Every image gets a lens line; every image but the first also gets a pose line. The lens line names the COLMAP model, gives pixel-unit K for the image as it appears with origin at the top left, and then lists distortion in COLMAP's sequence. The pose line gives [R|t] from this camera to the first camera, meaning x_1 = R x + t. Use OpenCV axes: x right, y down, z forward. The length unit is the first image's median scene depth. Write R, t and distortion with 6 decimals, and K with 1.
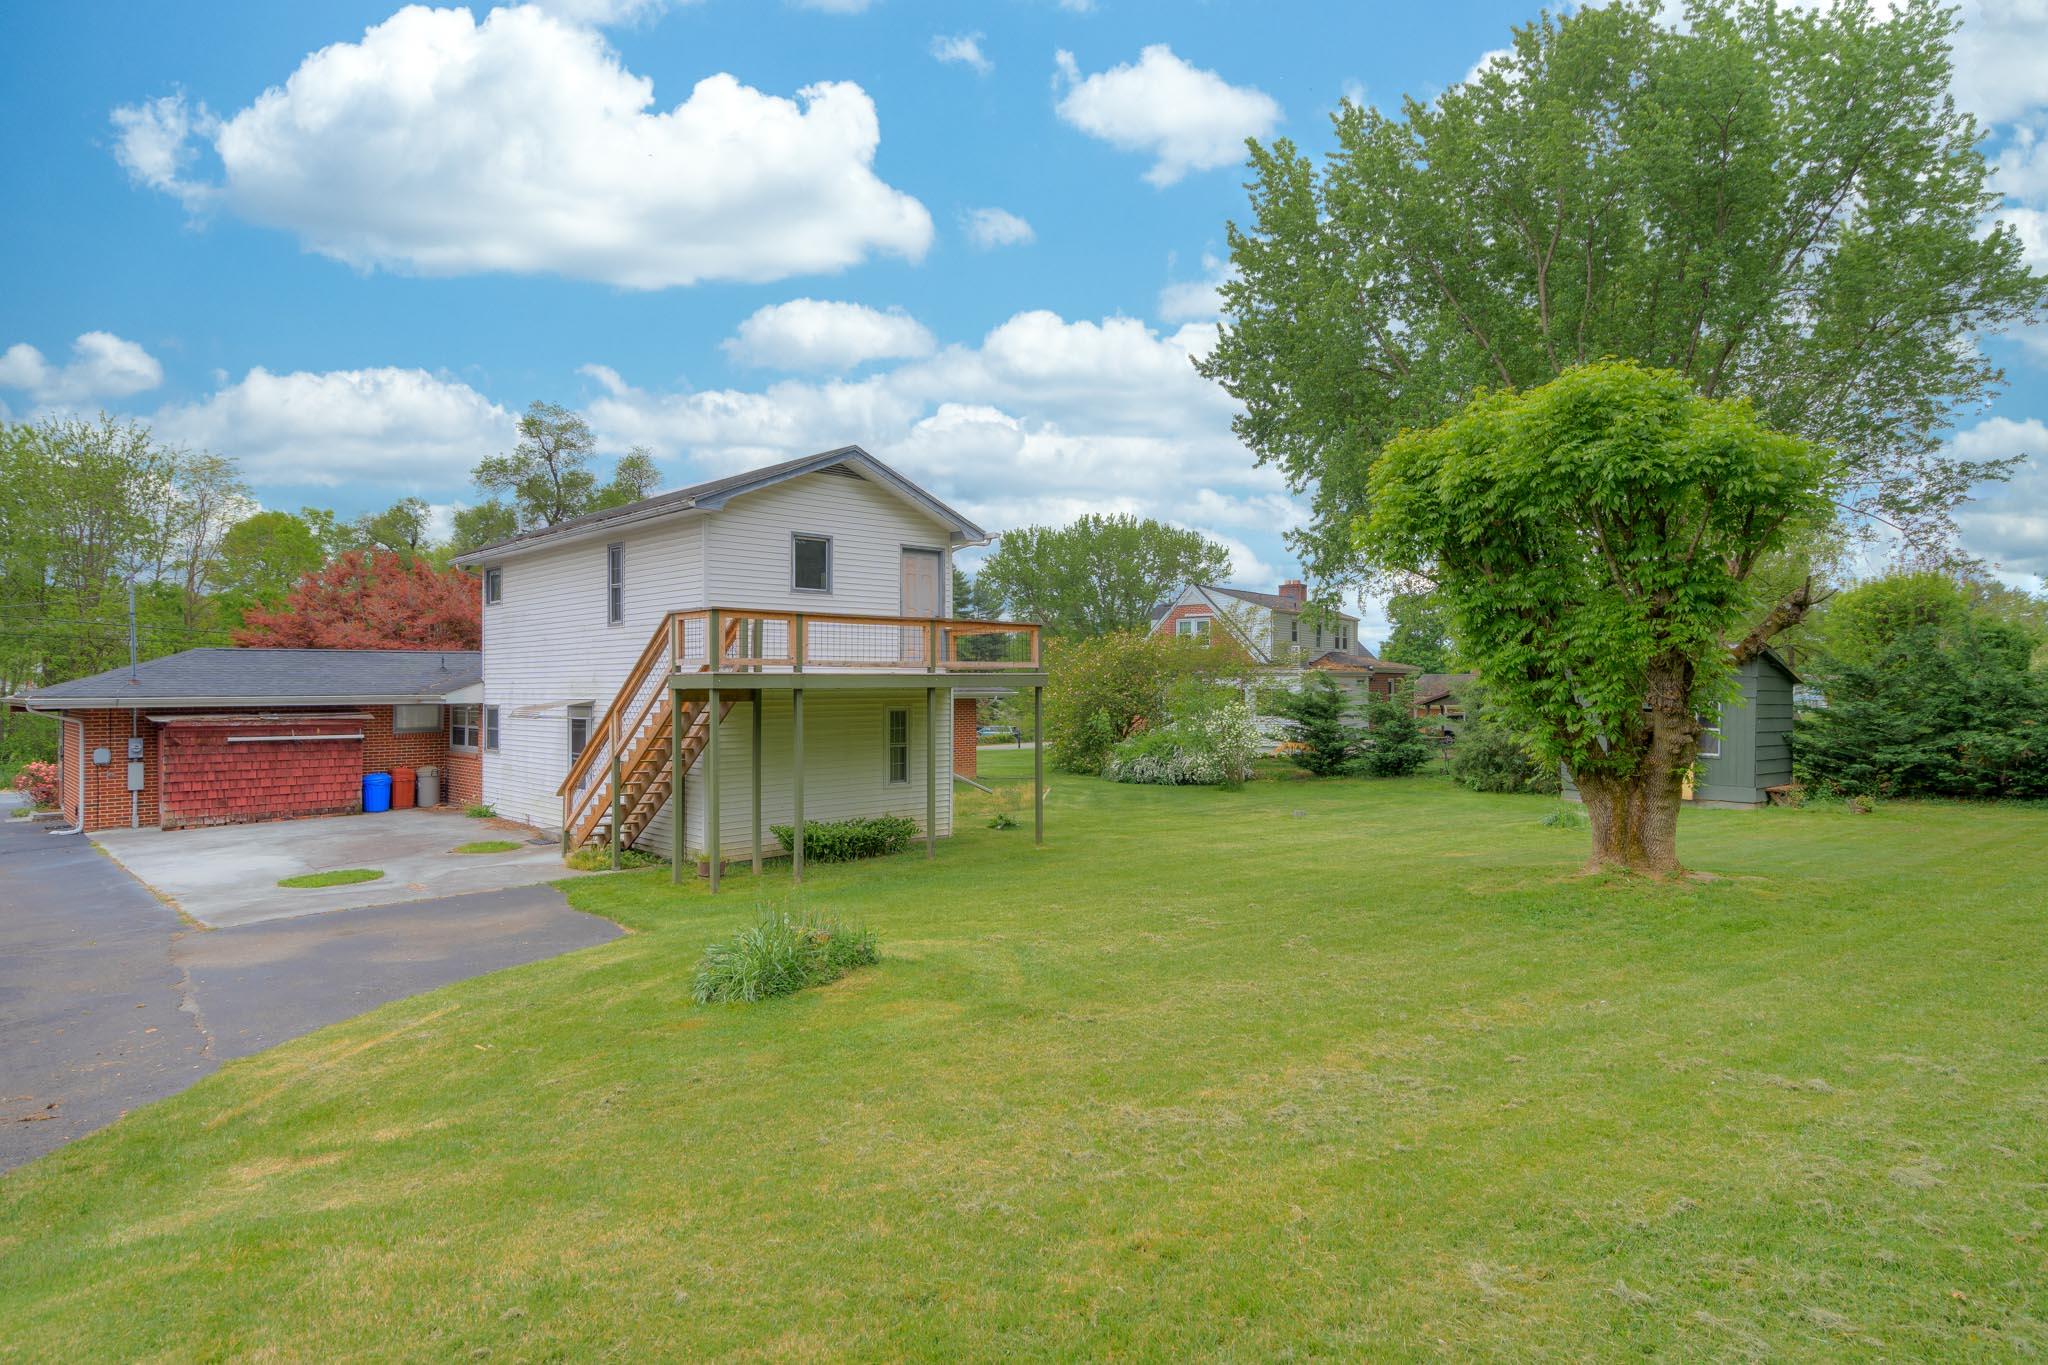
lens RADIAL K [[1123.2, 0, 1024.0], [0, 1123.2, 682.5], [0, 0, 1]] dist [0.006880, -0.001666]
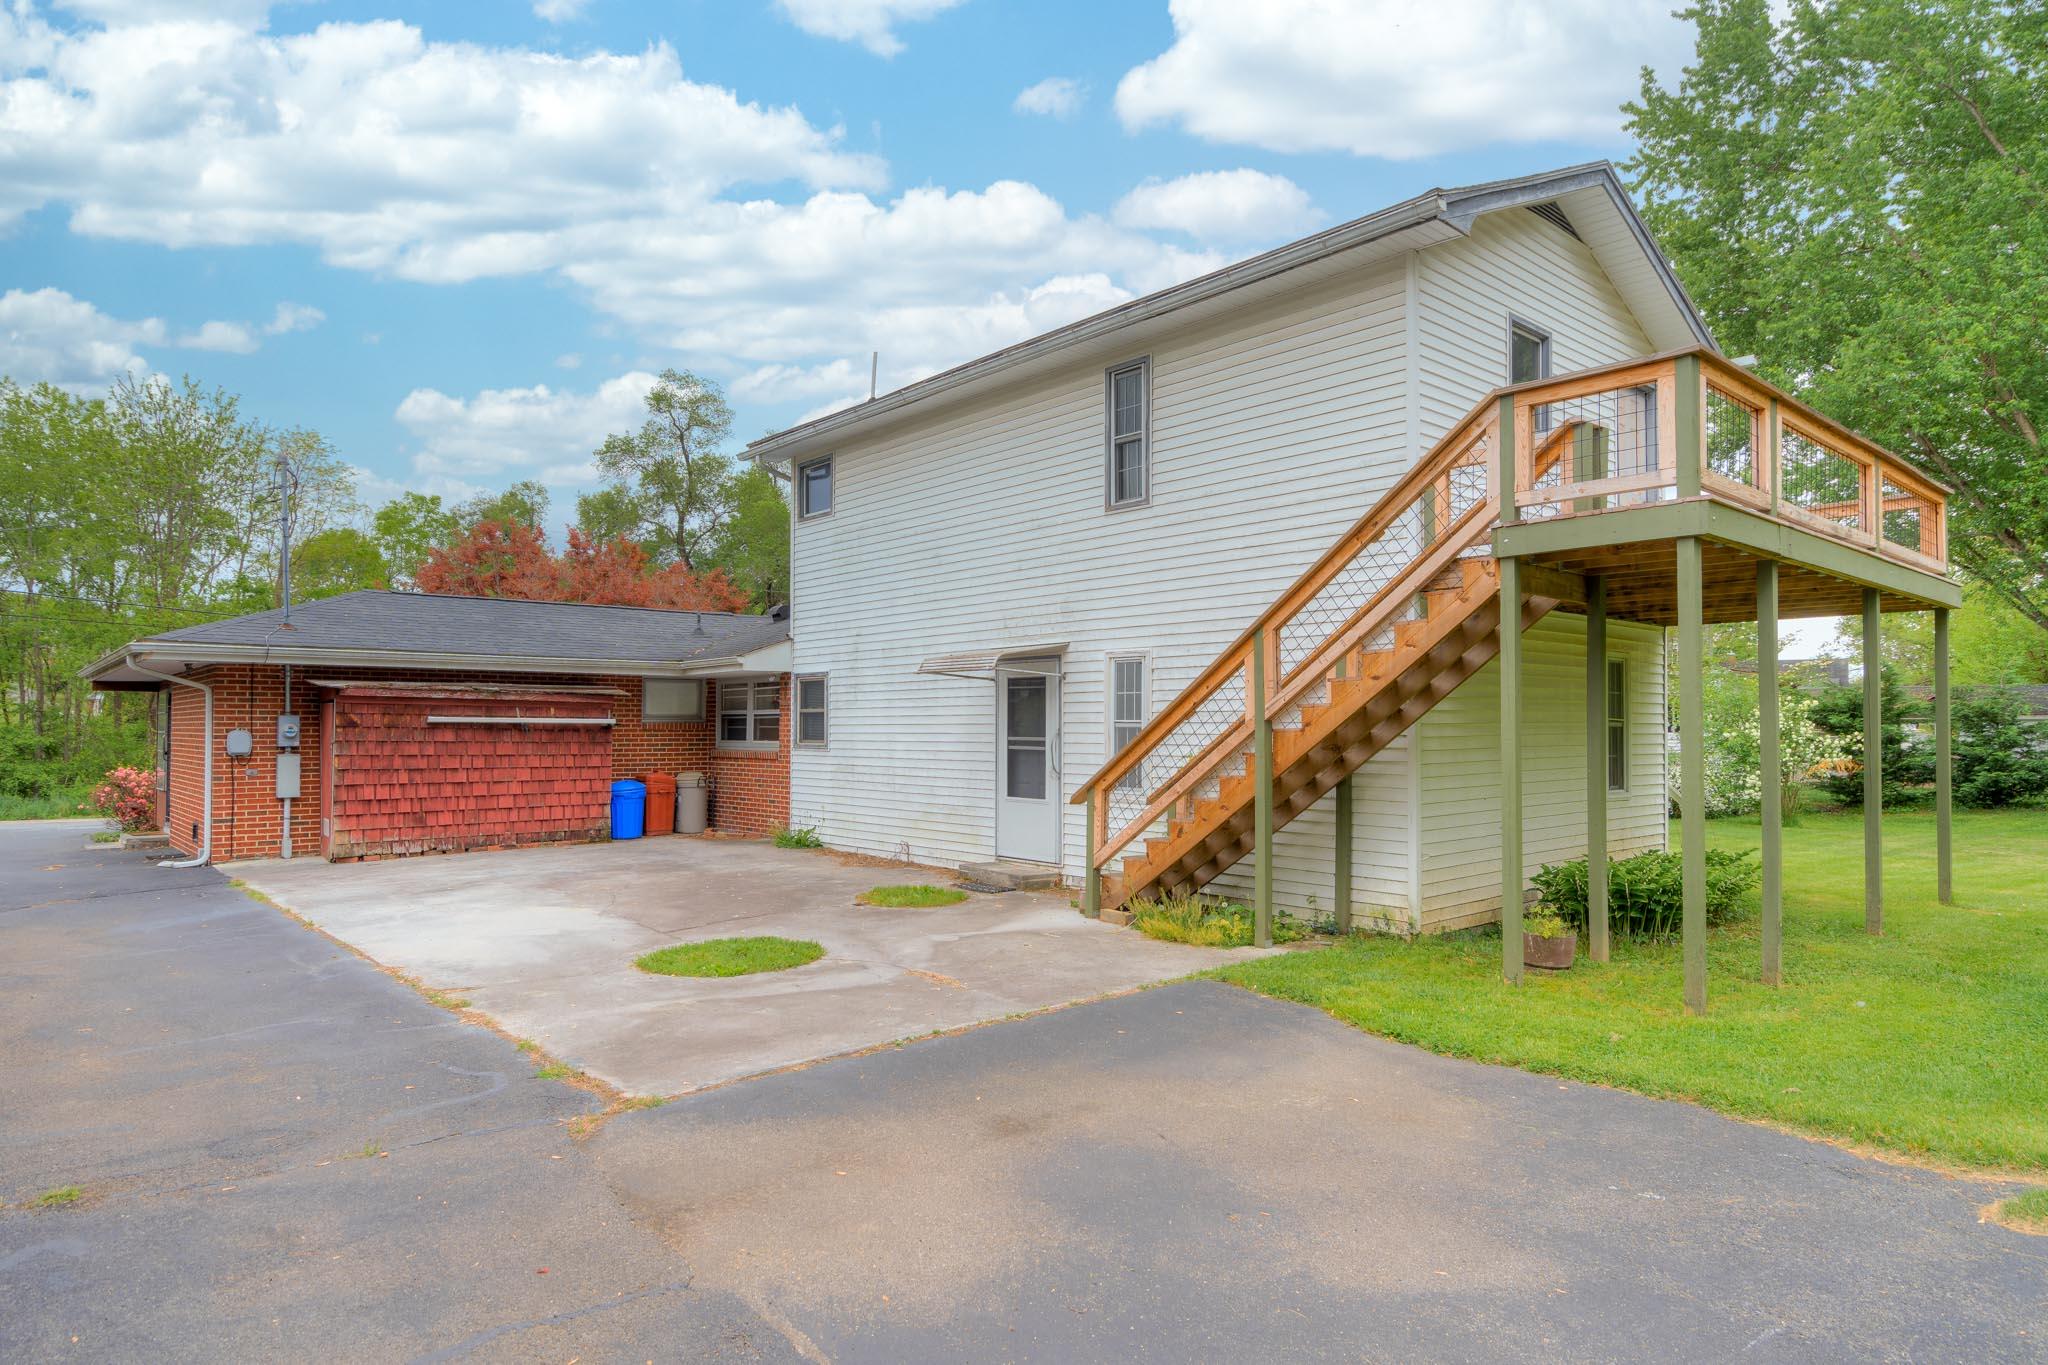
lens RADIAL K [[1184.2, 0, 1023.5], [0, 1184.2, 709.2], [0, 0, 1]] dist [0.000390, 0.001282]
pose [[0.998561, 0.003127, -0.053539, -0.326847], [-0.003855, 0.999902, -0.013491, 0.050863], [0.053491, 0.013678, 0.998475, 0.344014]]
